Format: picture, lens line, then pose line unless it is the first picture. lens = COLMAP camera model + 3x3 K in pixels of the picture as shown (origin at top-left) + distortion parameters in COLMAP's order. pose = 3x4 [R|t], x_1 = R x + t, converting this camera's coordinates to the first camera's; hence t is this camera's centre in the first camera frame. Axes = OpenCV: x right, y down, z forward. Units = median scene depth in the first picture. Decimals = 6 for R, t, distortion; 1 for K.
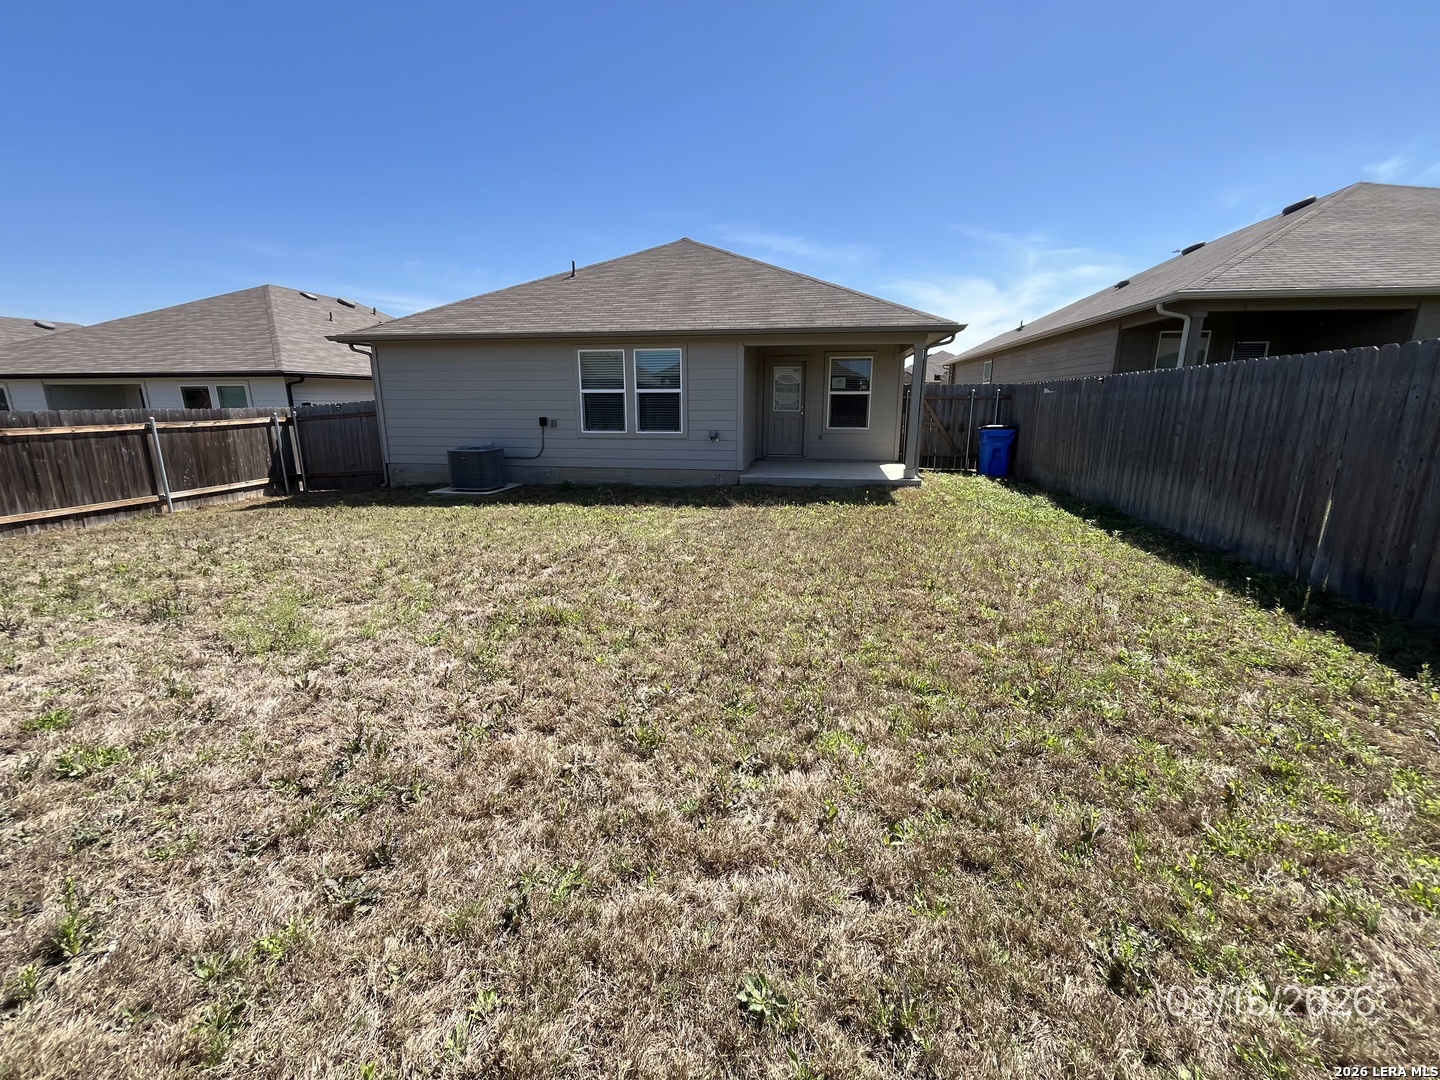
lens RADIAL K [[586.6, 0, 723.1], [0, 586.6, 537.7], [0, 0, 1]] dist [0.013254, 0.000083]
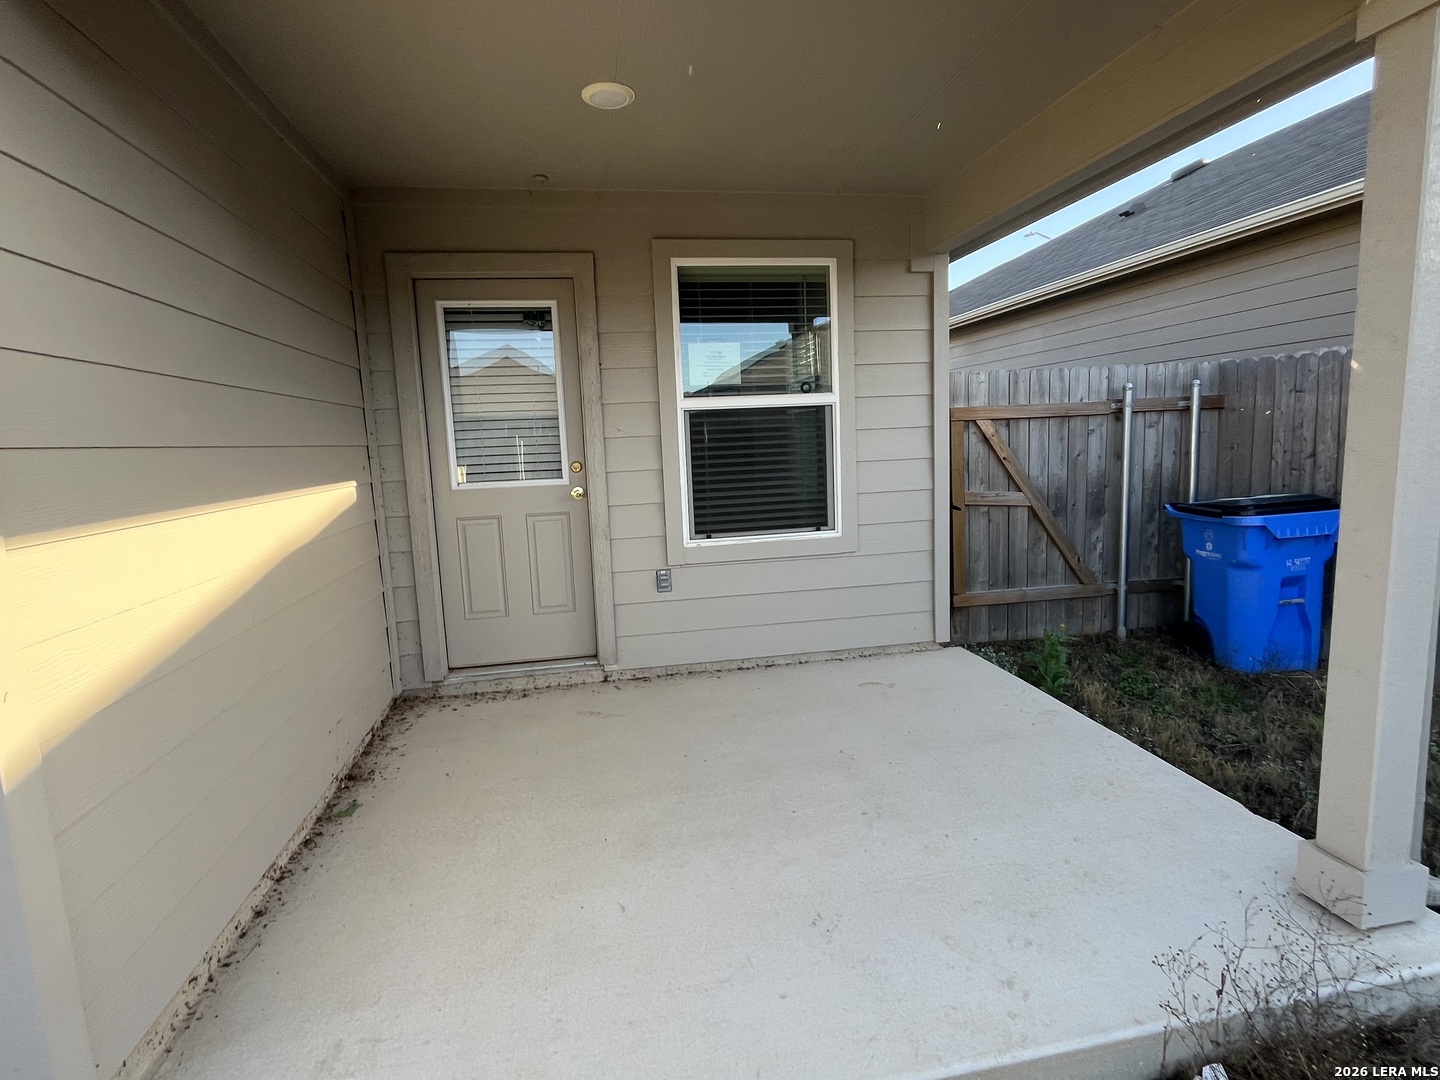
lens RADIAL K [[721.6, 0, 718.5], [0, 721.6, 533.9], [0, 0, 1]] dist [0.000344, 0.000028]
pose [[0.945232, -0.082777, 0.315729, 0.094720], [0.114187, 0.990046, -0.082285, -0.162876], [-0.305775, 0.113831, 0.945275, 0.701131]]
